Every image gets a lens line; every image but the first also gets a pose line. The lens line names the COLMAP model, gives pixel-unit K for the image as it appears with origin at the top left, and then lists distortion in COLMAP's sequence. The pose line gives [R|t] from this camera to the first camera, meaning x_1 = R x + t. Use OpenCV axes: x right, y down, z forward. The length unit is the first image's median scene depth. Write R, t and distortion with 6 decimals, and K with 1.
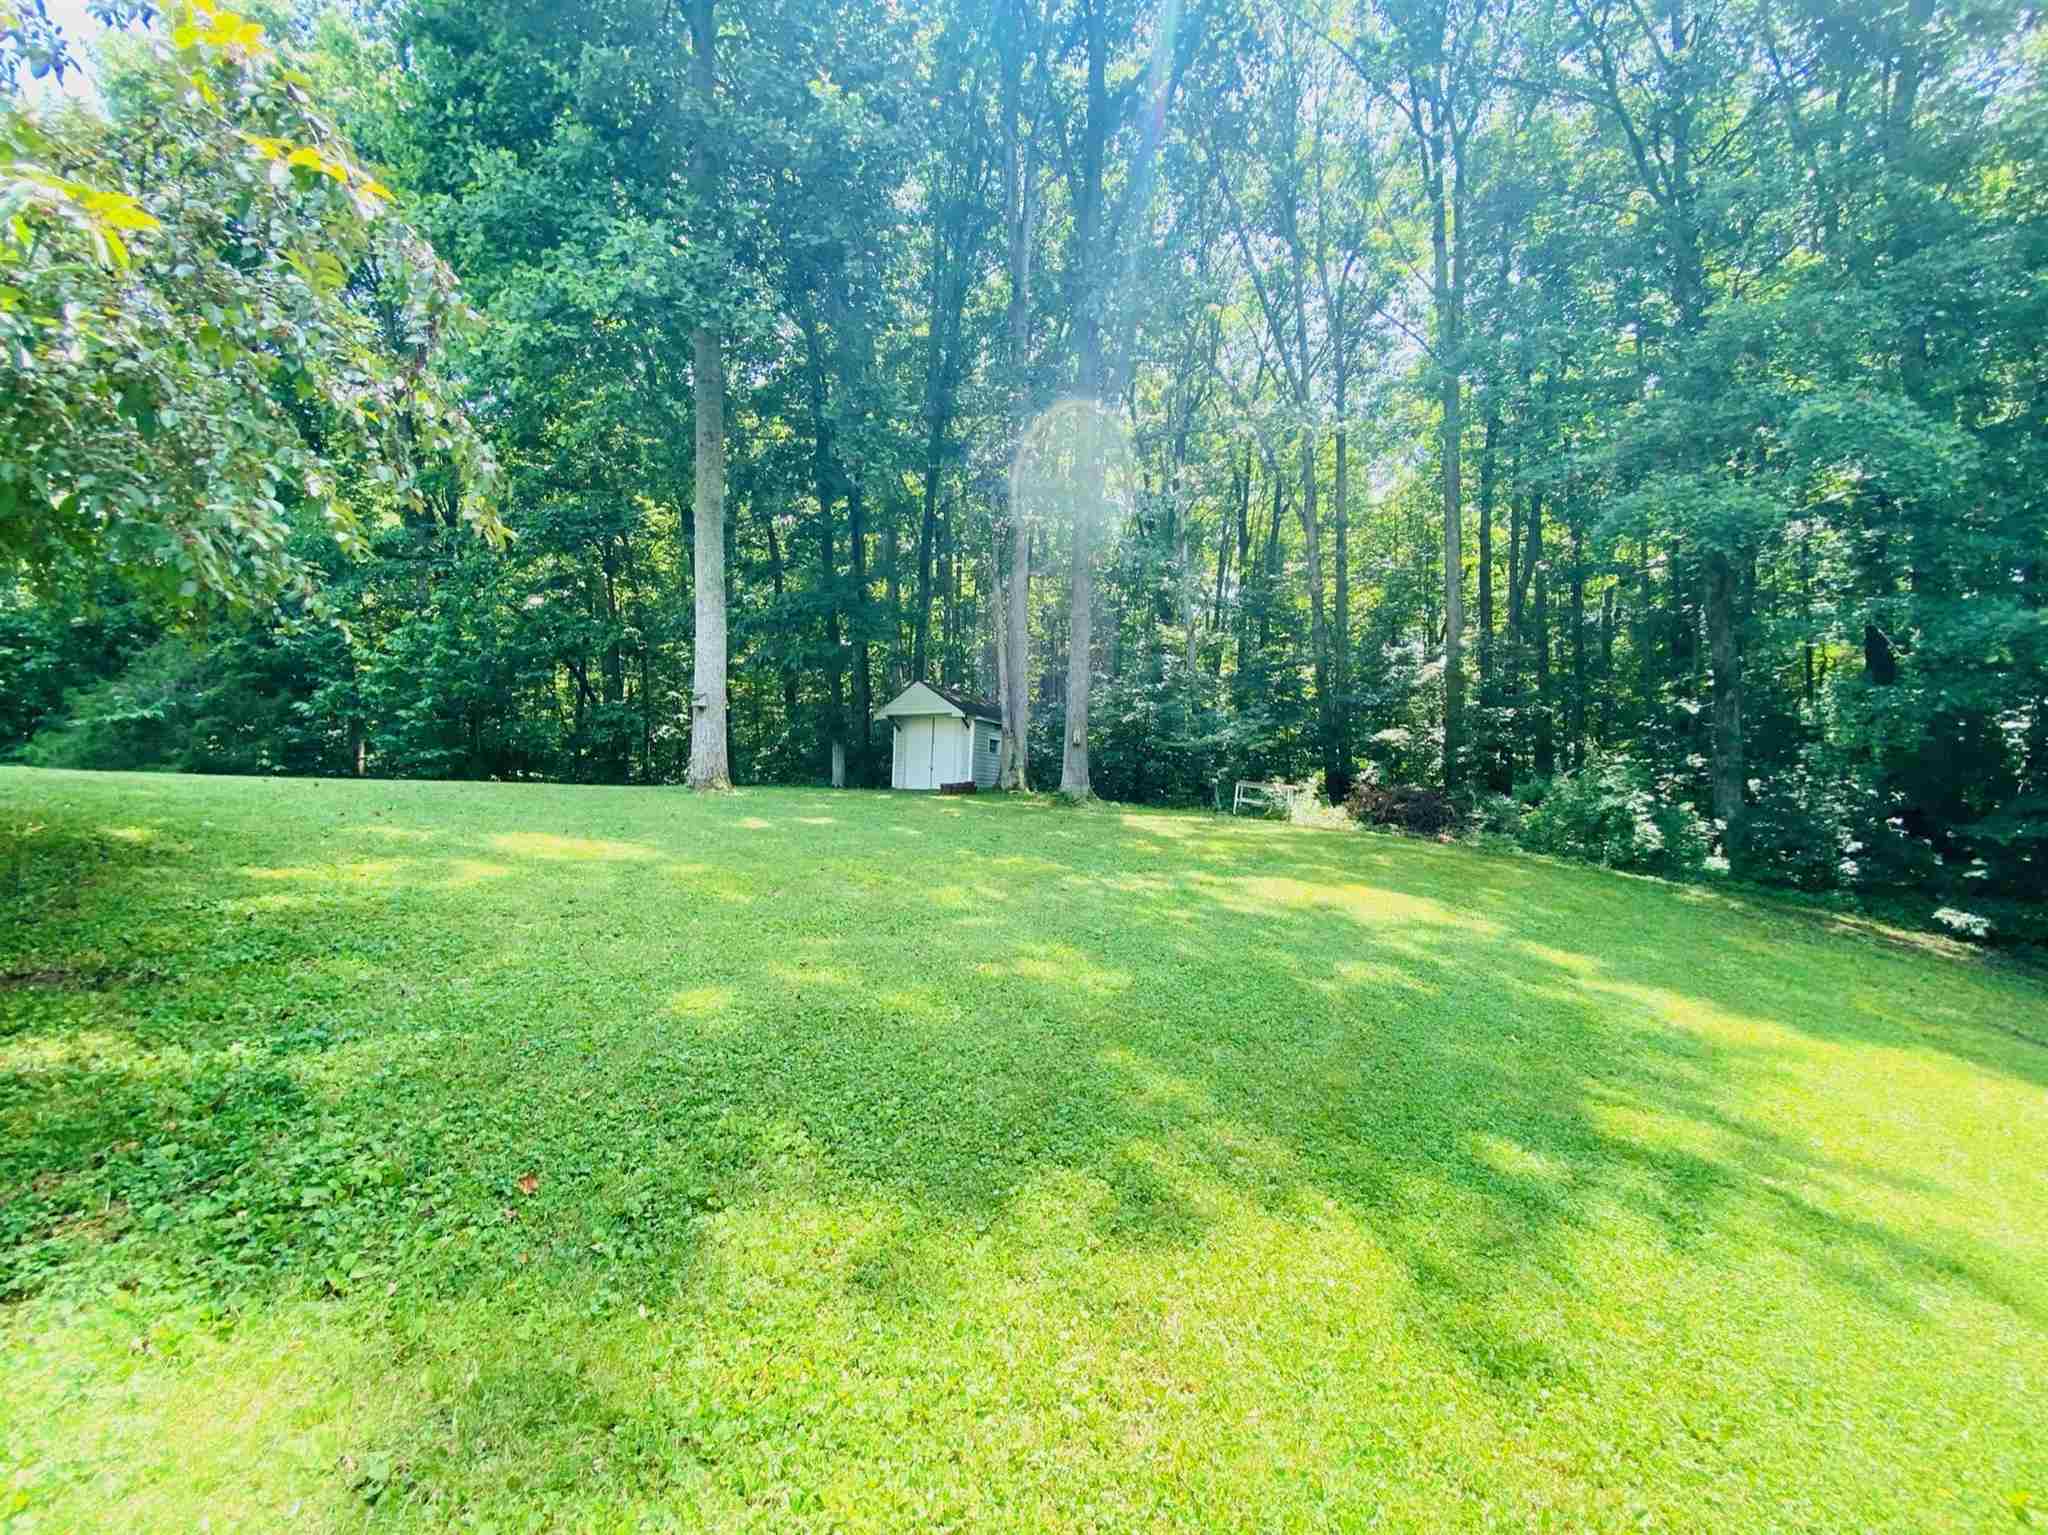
lens RADIAL K [[827.4, 0, 1024.0], [0, 827.4, 767.5], [0, 0, 1]] dist [0.017847, -0.018509]
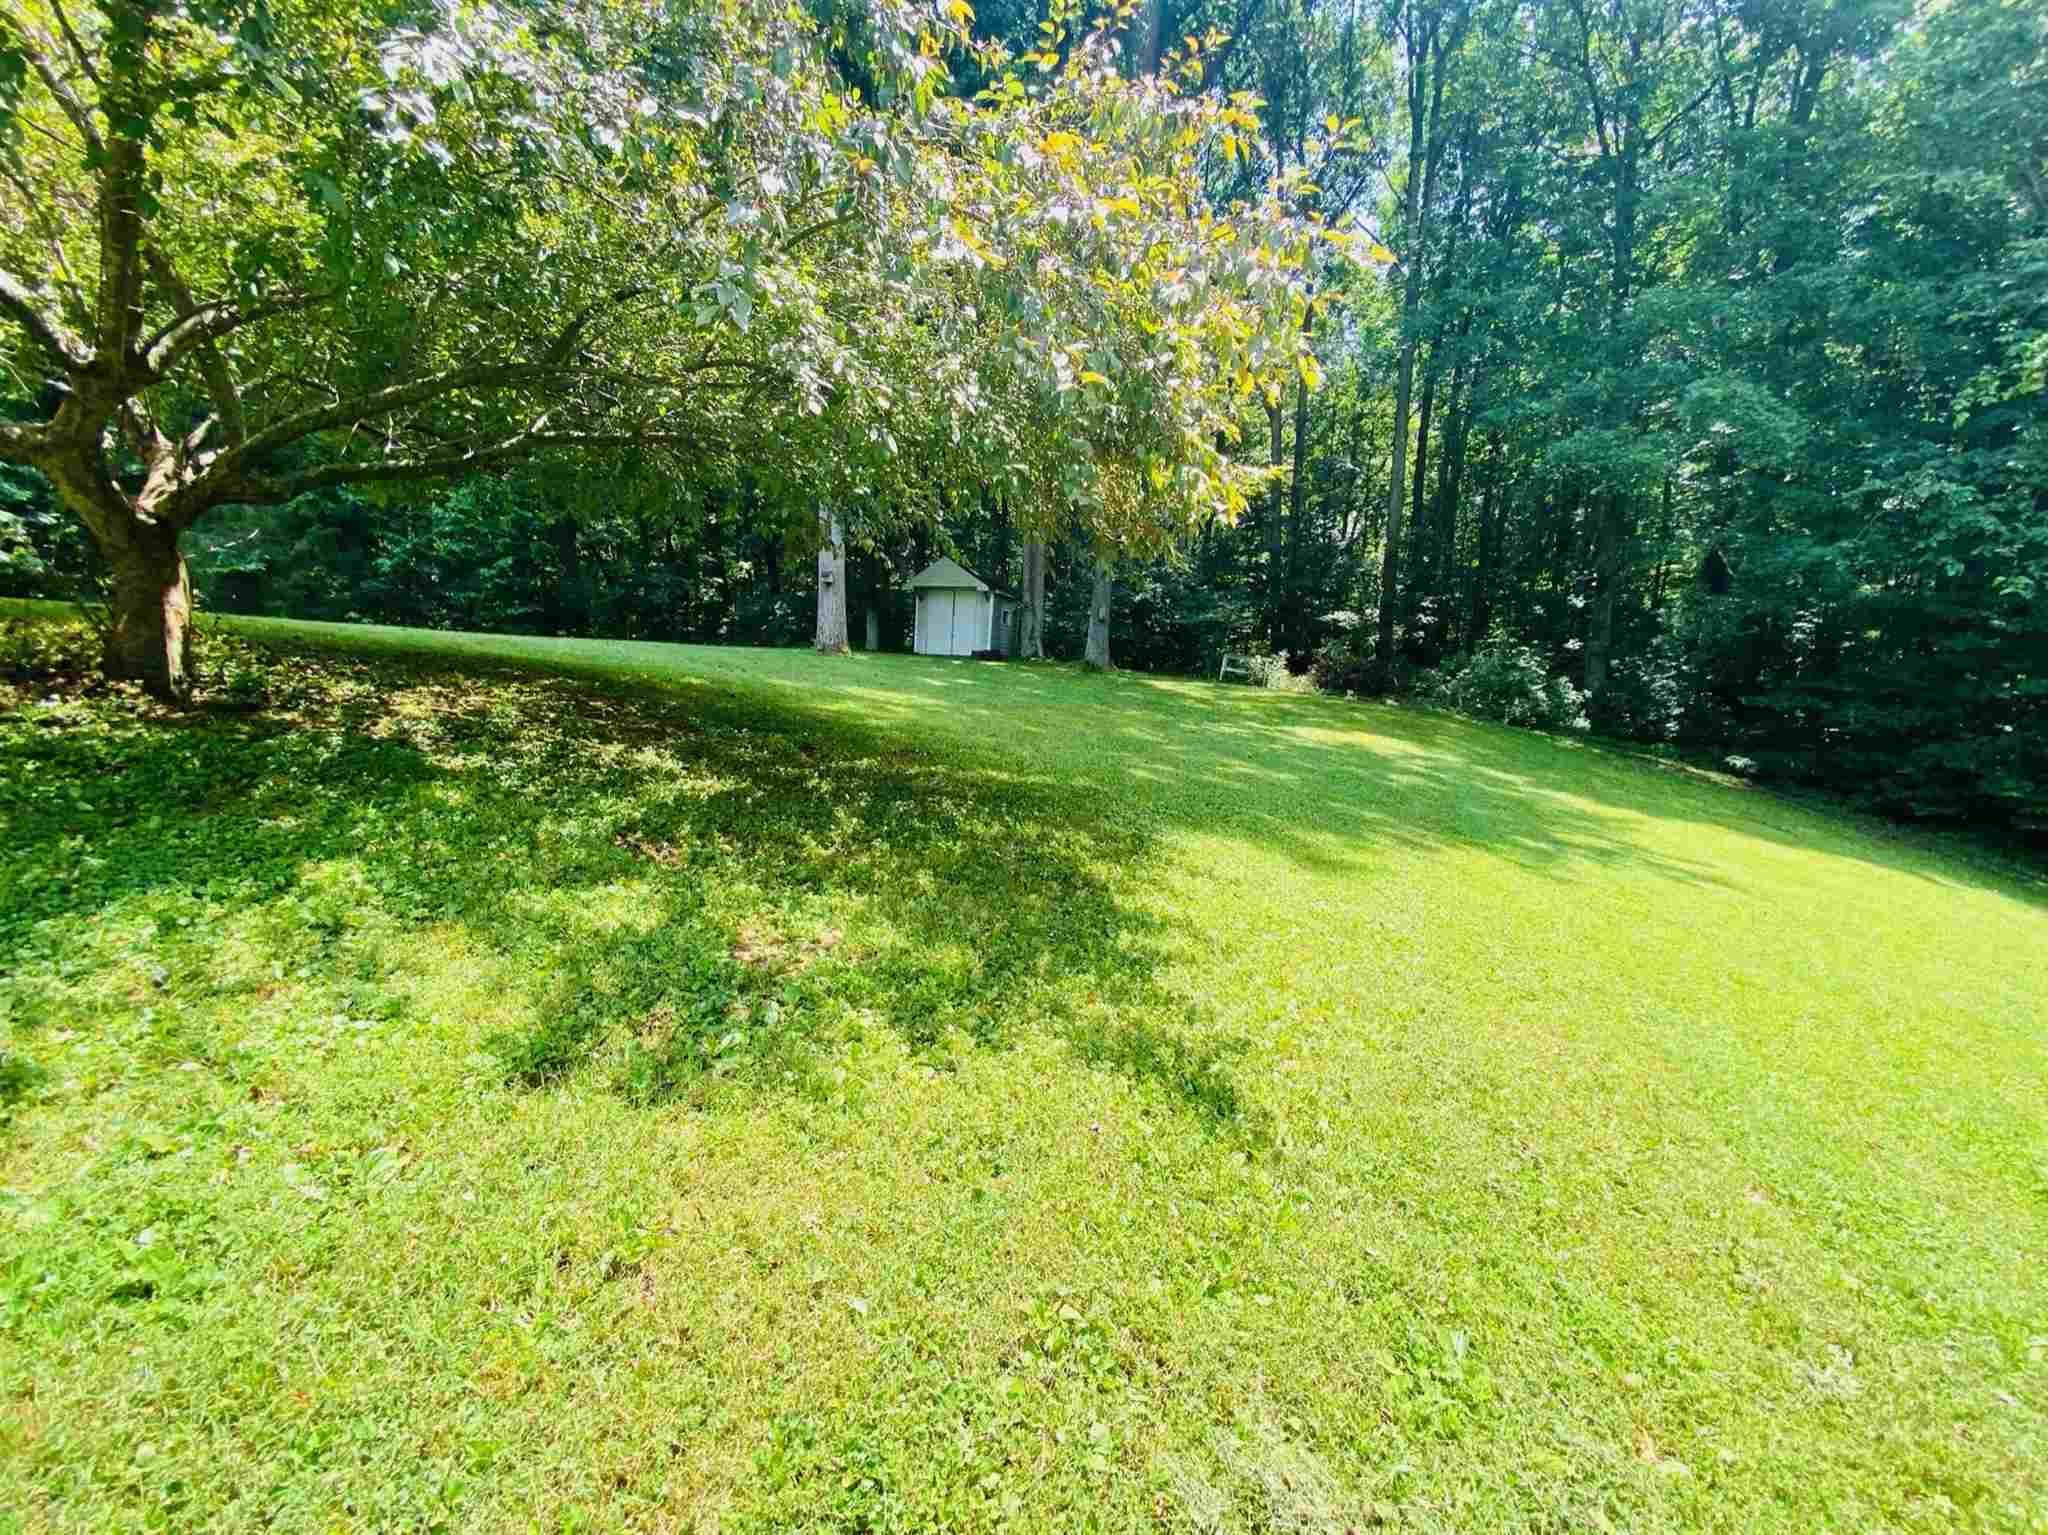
lens RADIAL K [[827.4, 0, 1024.0], [0, 827.4, 767.5], [0, 0, 1]] dist [0.017847, -0.018509]
pose [[0.991844, 0.002188, 0.127440, -0.210359], [-0.022875, 0.986674, 0.161096, -0.008067], [-0.125389, -0.162697, 0.978676, -0.194135]]
